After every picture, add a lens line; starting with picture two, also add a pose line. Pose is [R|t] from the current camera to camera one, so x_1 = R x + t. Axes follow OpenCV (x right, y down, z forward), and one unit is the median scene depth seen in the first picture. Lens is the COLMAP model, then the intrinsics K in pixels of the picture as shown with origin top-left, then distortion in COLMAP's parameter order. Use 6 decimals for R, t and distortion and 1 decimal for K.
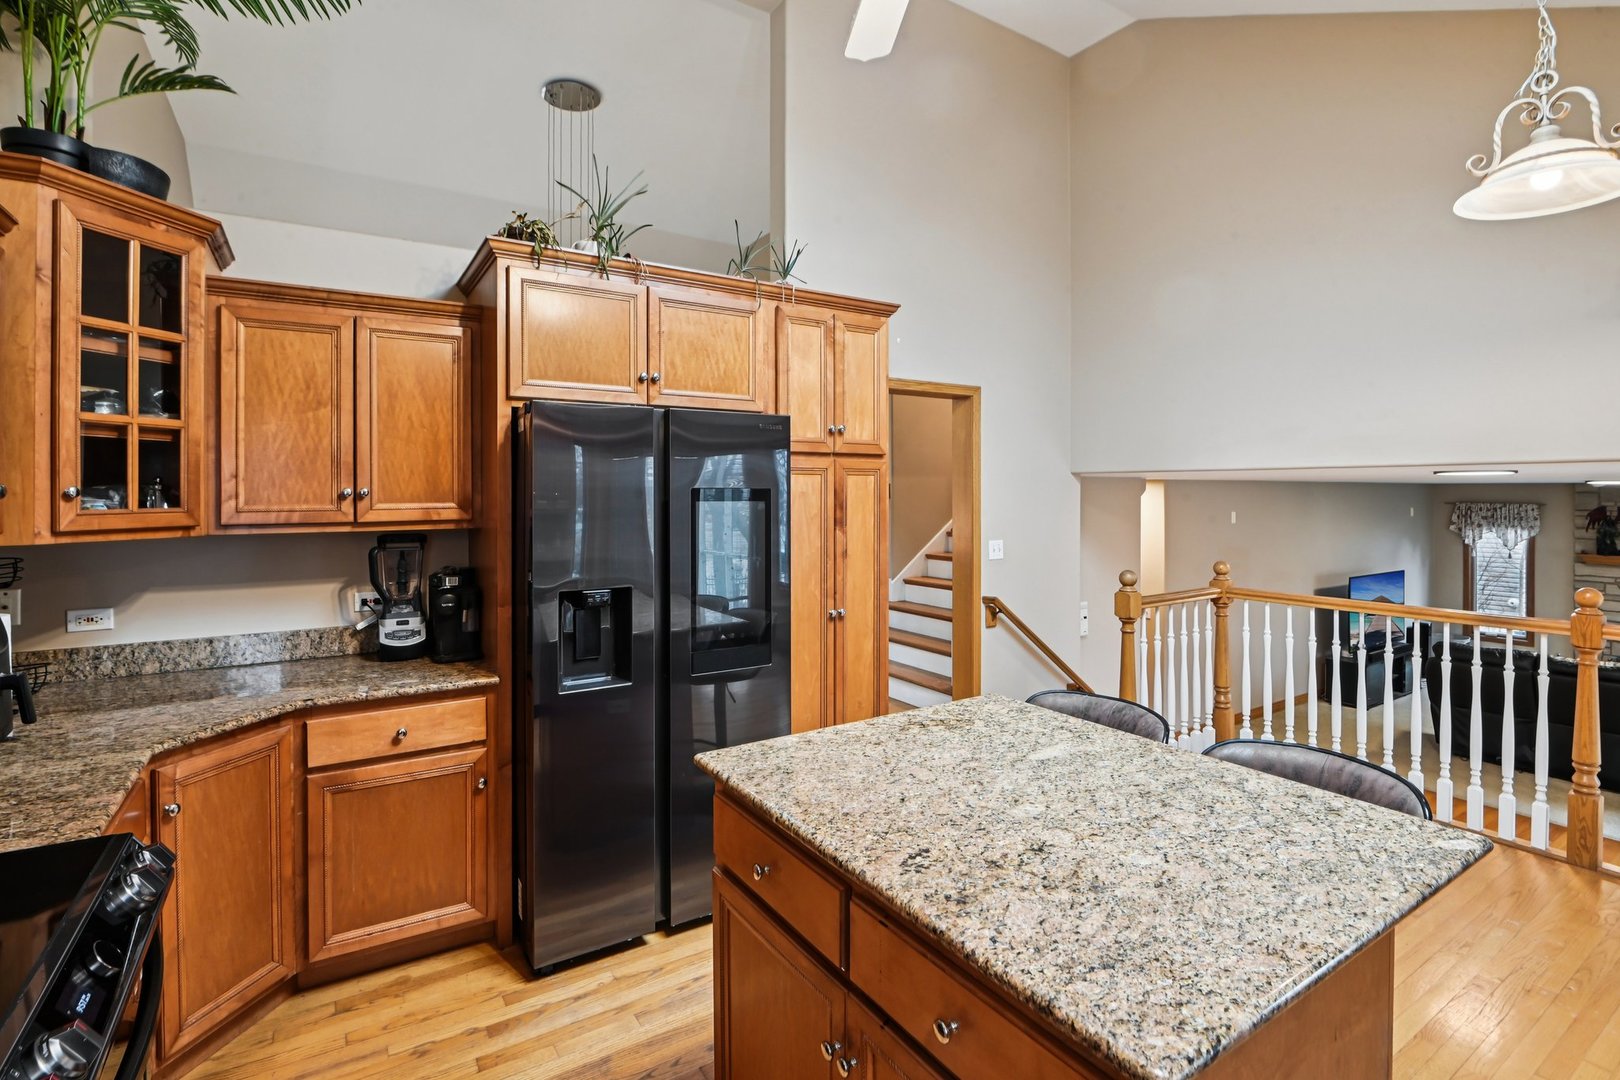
lens RADIAL K [[751.7, 0, 790.9], [0, 751.7, 490.2], [0, 0, 1]] dist [-0.012118, -0.005670]
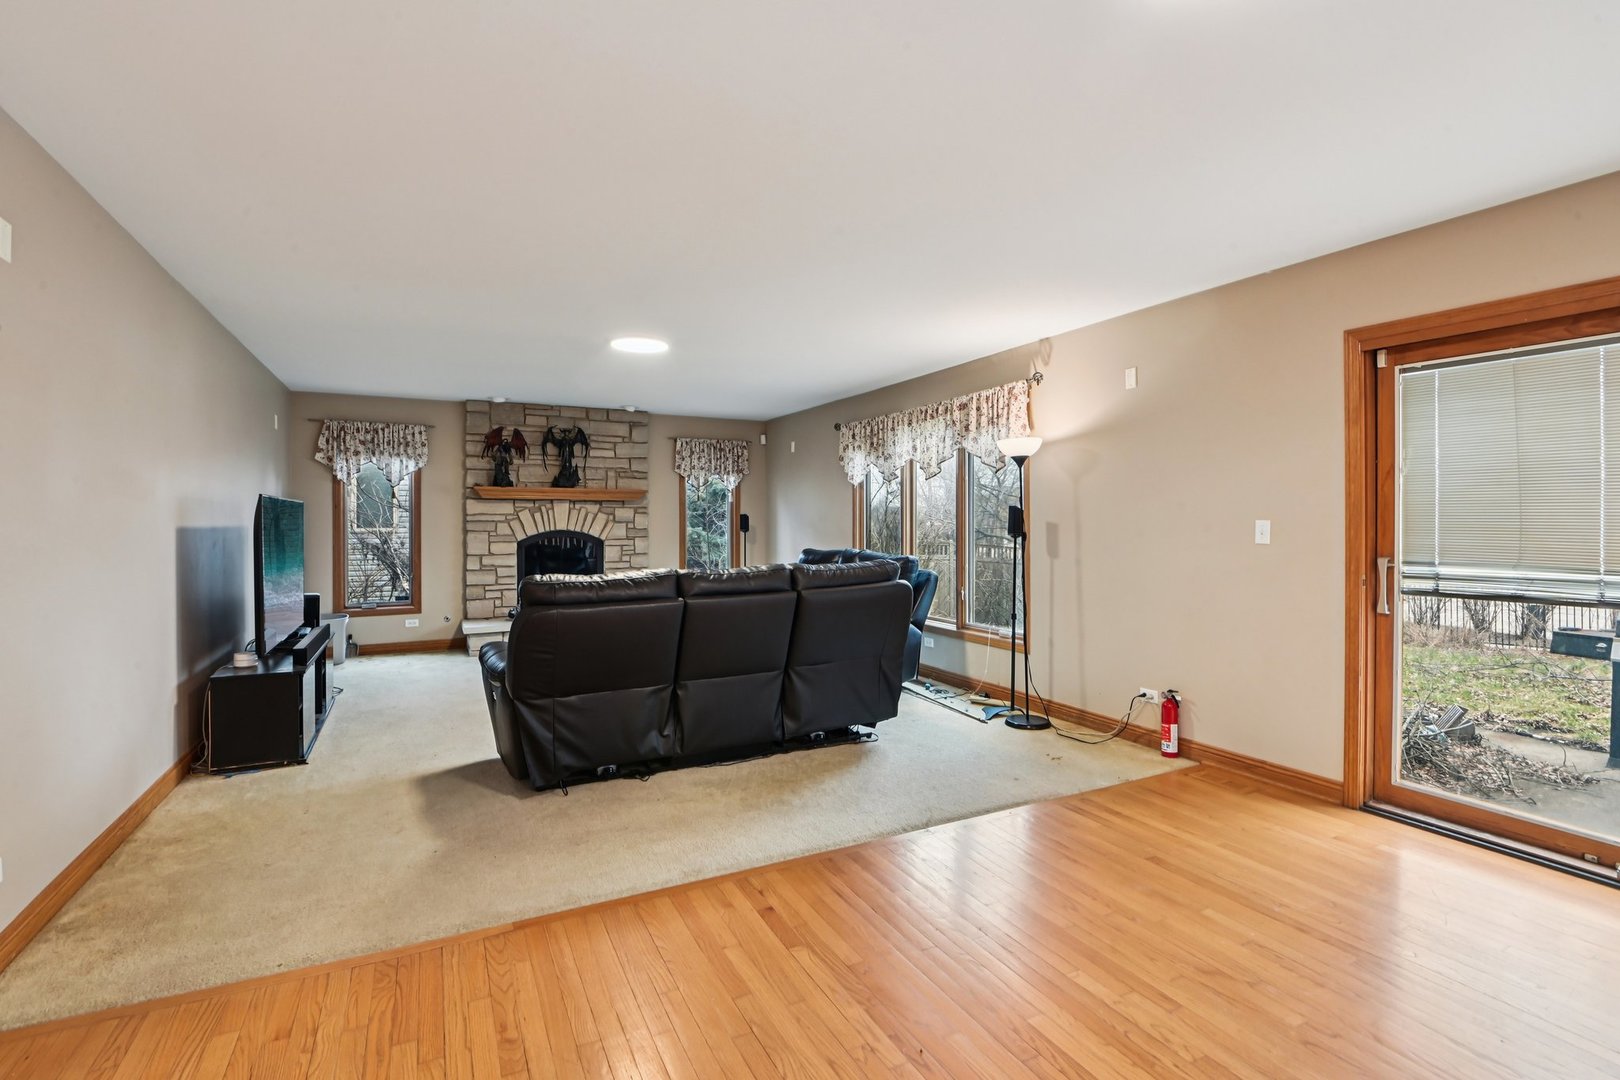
lens RADIAL K [[751.7, 0, 815.7], [0, 751.7, 518.3], [0, 0, 1]] dist [-0.012118, -0.005670]
pose [[0.075426, 0.002132, 0.997149, 1.449563], [-0.004652, 0.999988, -0.001786, 0.620385], [-0.997141, -0.004504, 0.075435, 2.910738]]
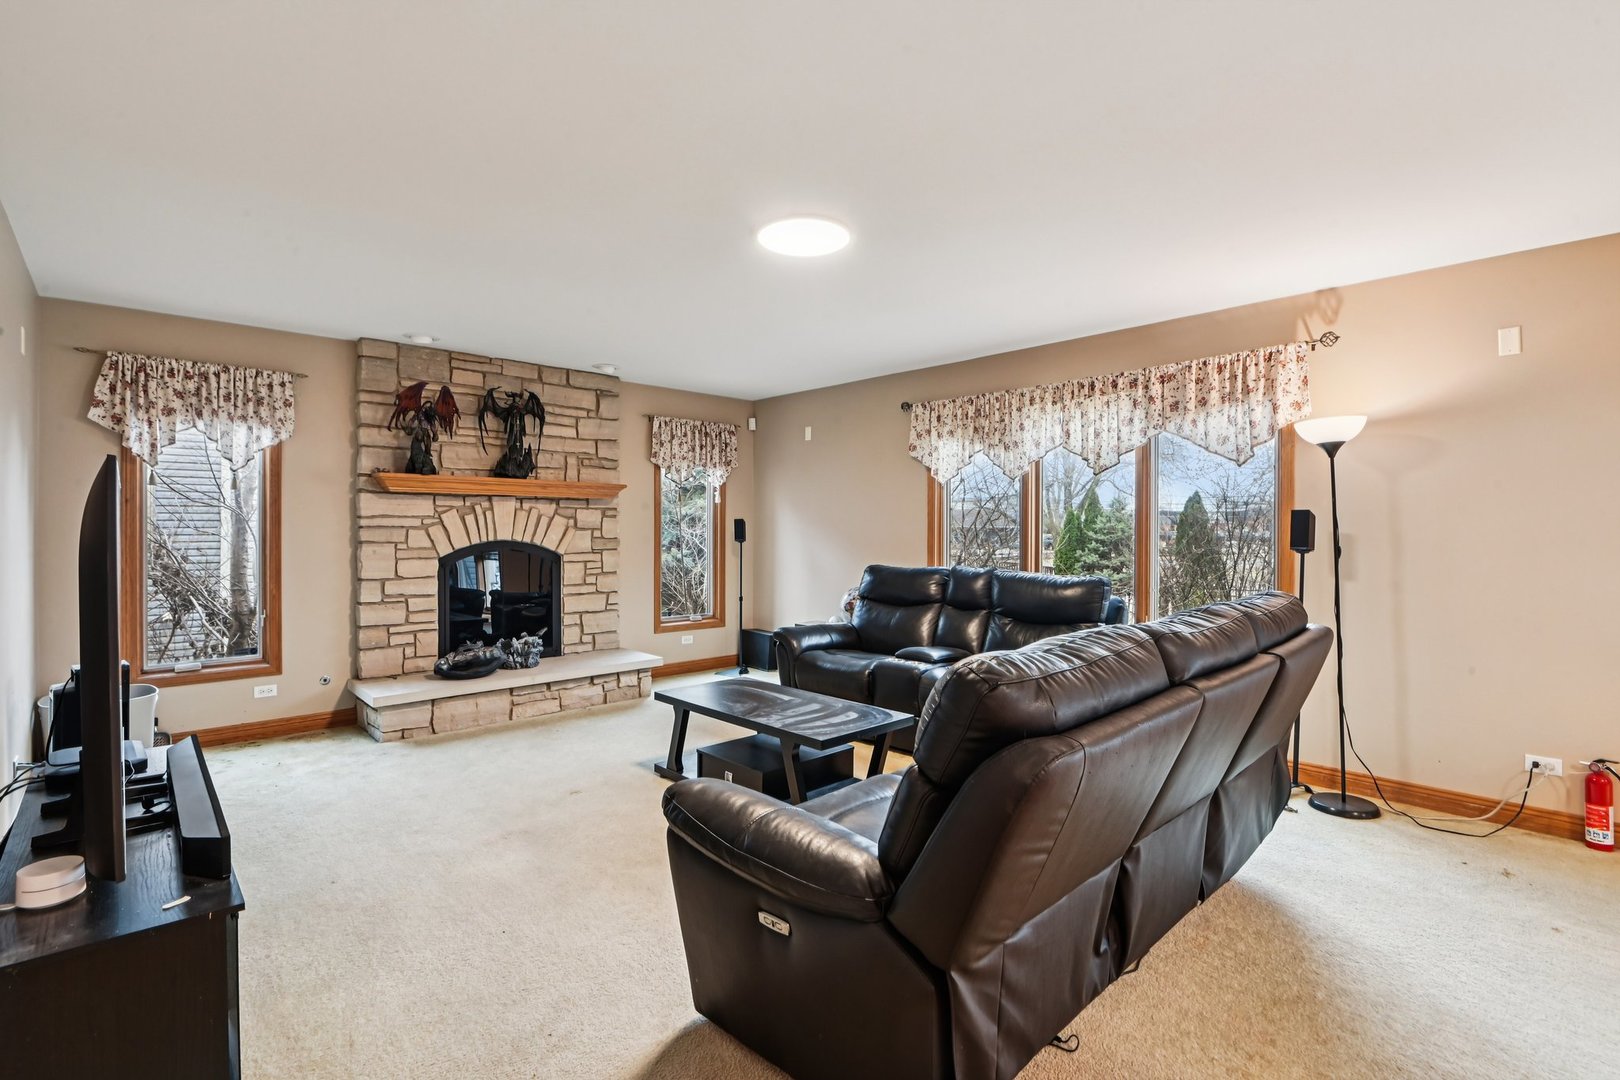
lens RADIAL K [[751.7, 0, 814.9], [0, 751.7, 525.1], [0, 0, 1]] dist [-0.012118, -0.005670]
pose [[-0.193103, 0.001319, 0.981178, 2.558362], [-0.009324, 0.999951, -0.003179, 0.624716], [-0.981134, -0.009762, -0.193081, 4.115838]]
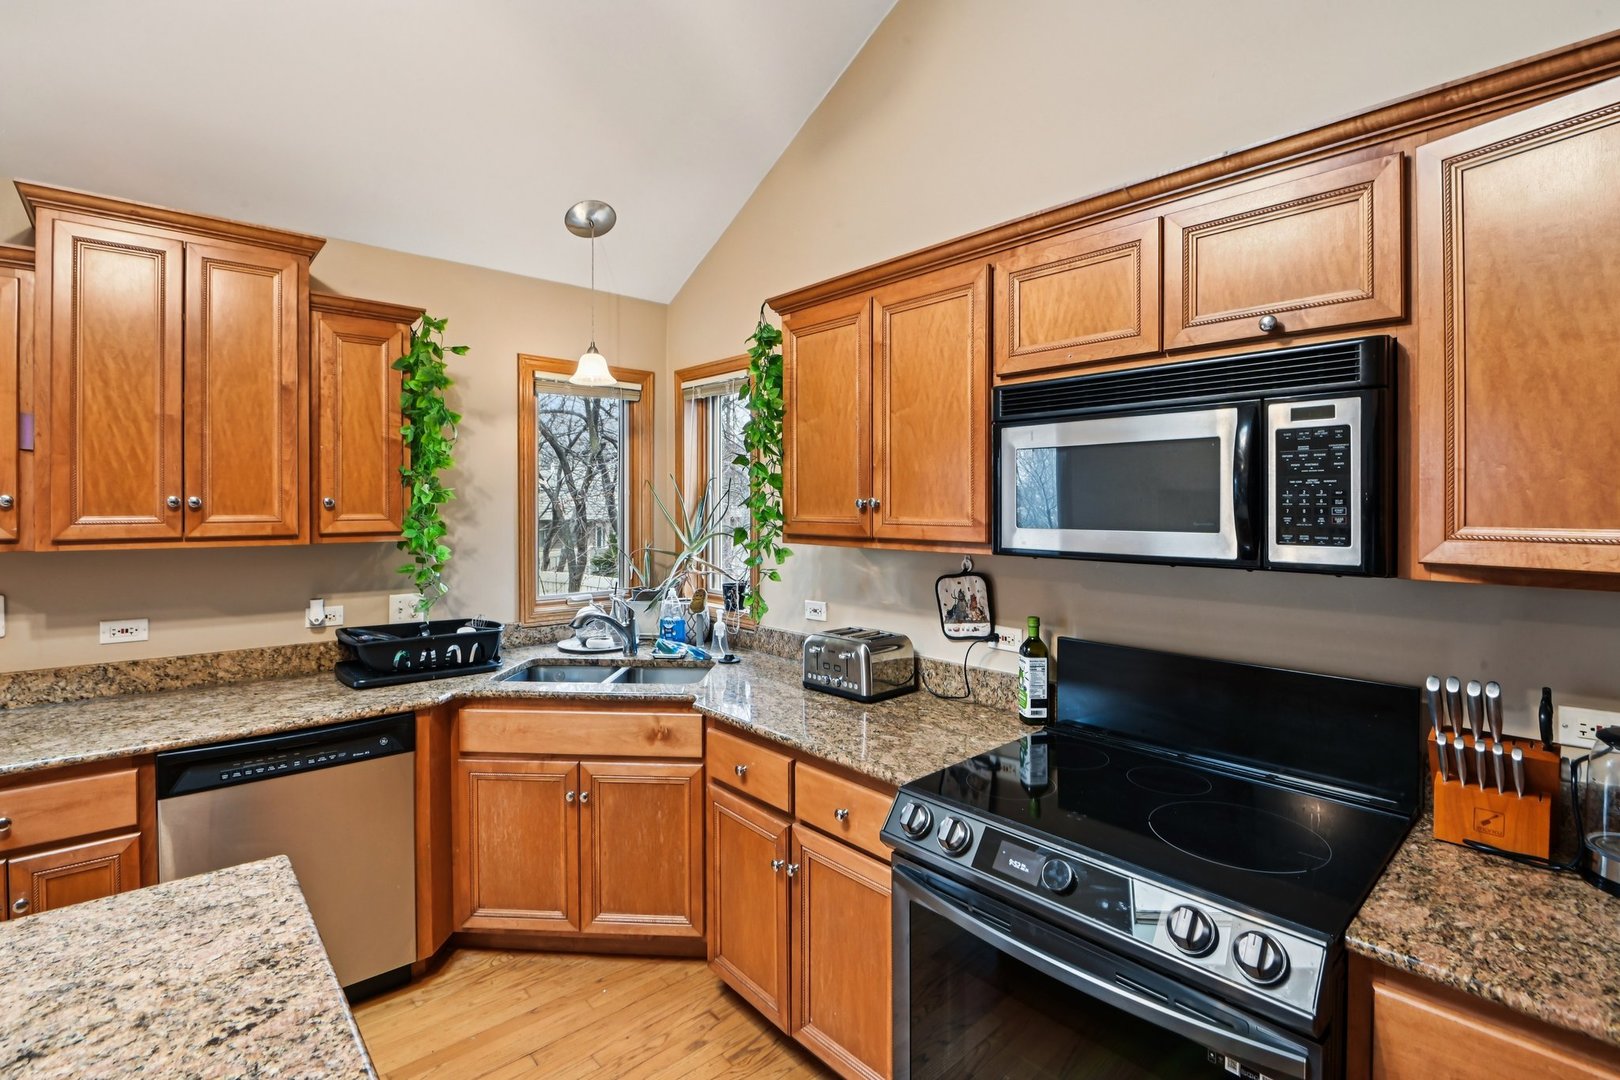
lens RADIAL K [[751.7, 0, 795.5], [0, 751.7, 507.5], [0, 0, 1]] dist [-0.012118, -0.005670]
pose [[-0.986958, 0.004939, -0.160902, -0.166152], [0.004449, 0.999984, 0.003406, 0.002449], [0.160916, 0.002646, -0.986965, 1.251696]]
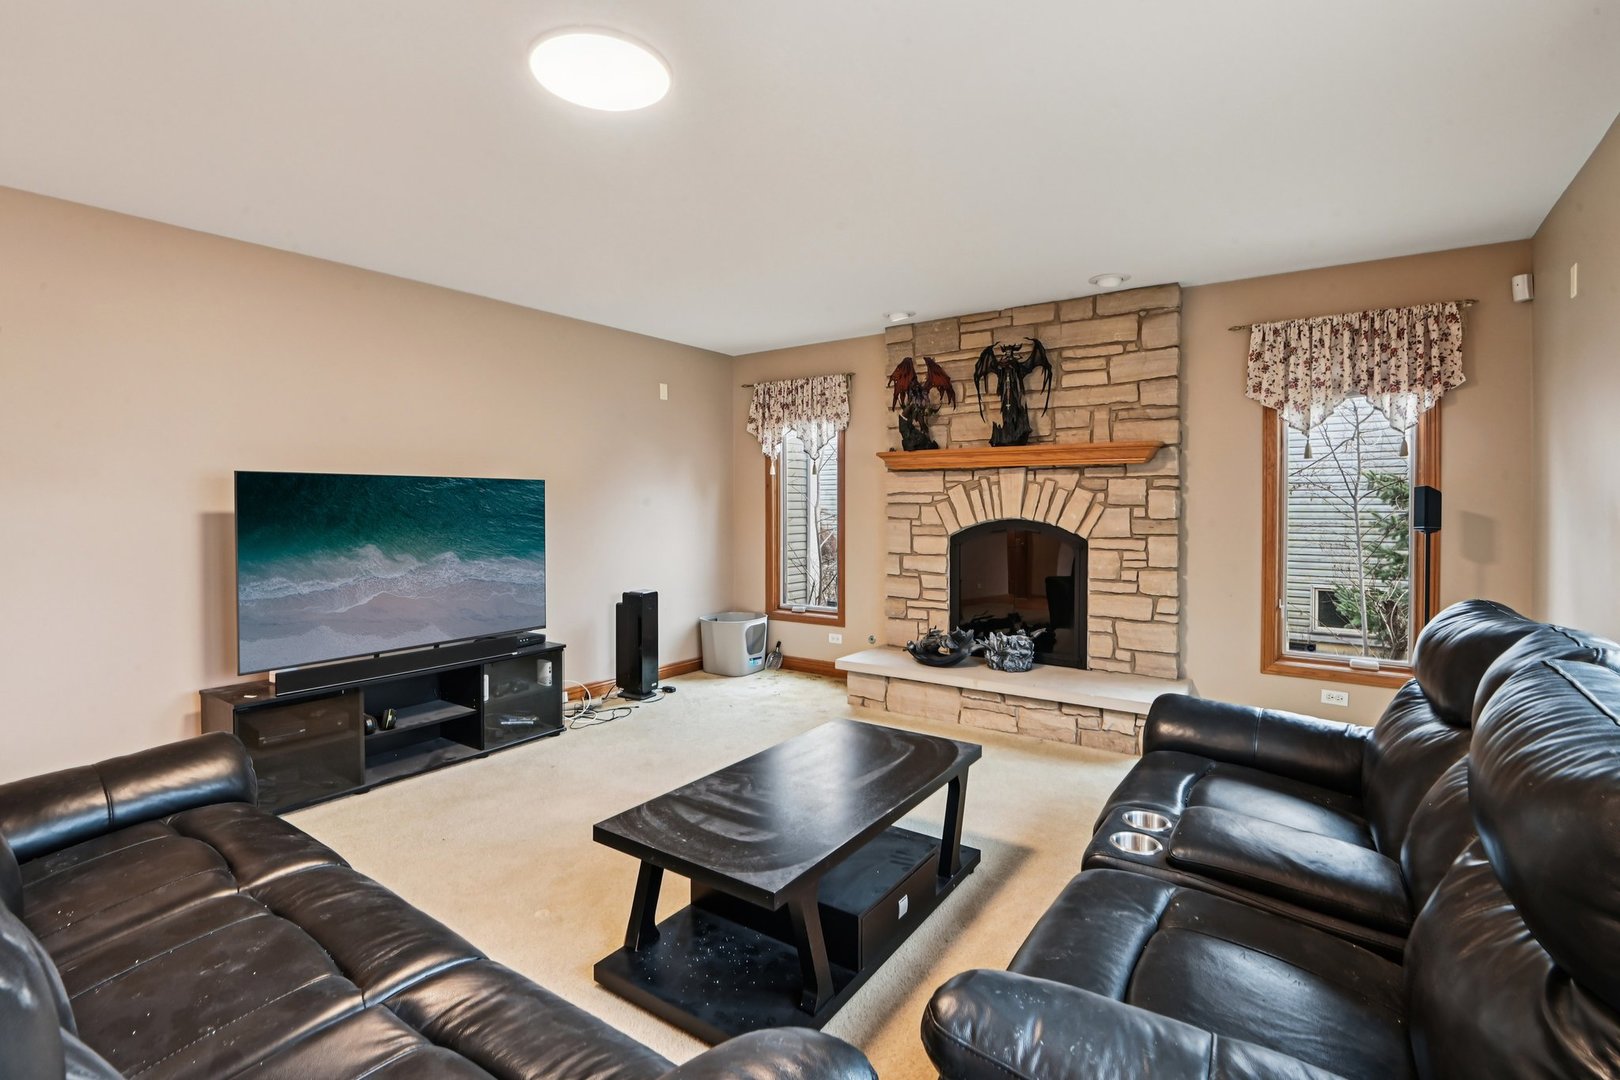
lens RADIAL K [[751.7, 0, 800.8], [0, 751.7, 510.5], [0, 0, 1]] dist [-0.012118, -0.005670]
pose [[0.926464, -0.004501, 0.376357, 4.138749], [-0.000803, 0.999903, 0.013935, 0.623770], [-0.376383, -0.013212, 0.926370, 2.592653]]
